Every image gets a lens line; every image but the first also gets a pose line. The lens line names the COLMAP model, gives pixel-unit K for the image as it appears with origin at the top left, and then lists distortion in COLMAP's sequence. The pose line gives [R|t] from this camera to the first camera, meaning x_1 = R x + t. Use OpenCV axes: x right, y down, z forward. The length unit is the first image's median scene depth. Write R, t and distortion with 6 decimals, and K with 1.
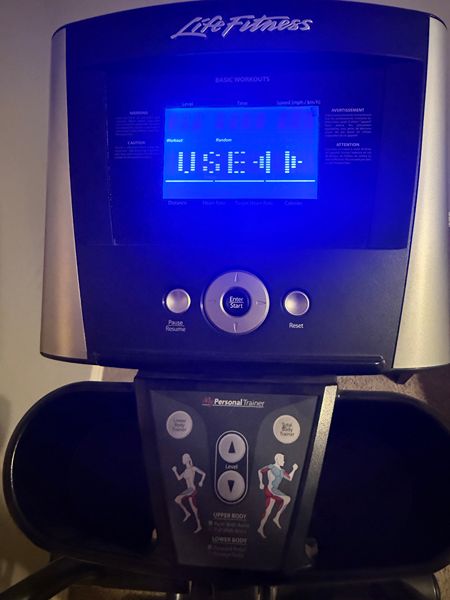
lens RADIAL K [[407.4, 0, 224.3], [0, 407.4, 300.9], [0, 0, 1]] dist [-0.004841, 0.001122]
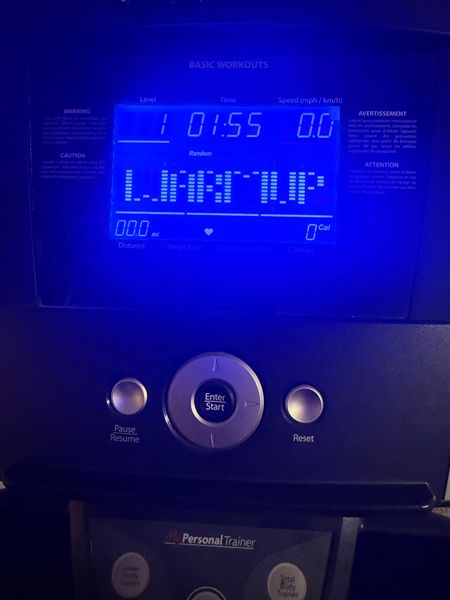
lens RADIAL K [[407.4, 0, 225.4], [0, 407.4, 299.0], [0, 0, 1]] dist [-0.004841, 0.001122]
pose [[0.999776, 0.009509, 0.018928, 0.031015], [-0.009994, 0.999620, 0.025695, -0.174862], [-0.018676, -0.025879, 0.999491, 0.319020]]
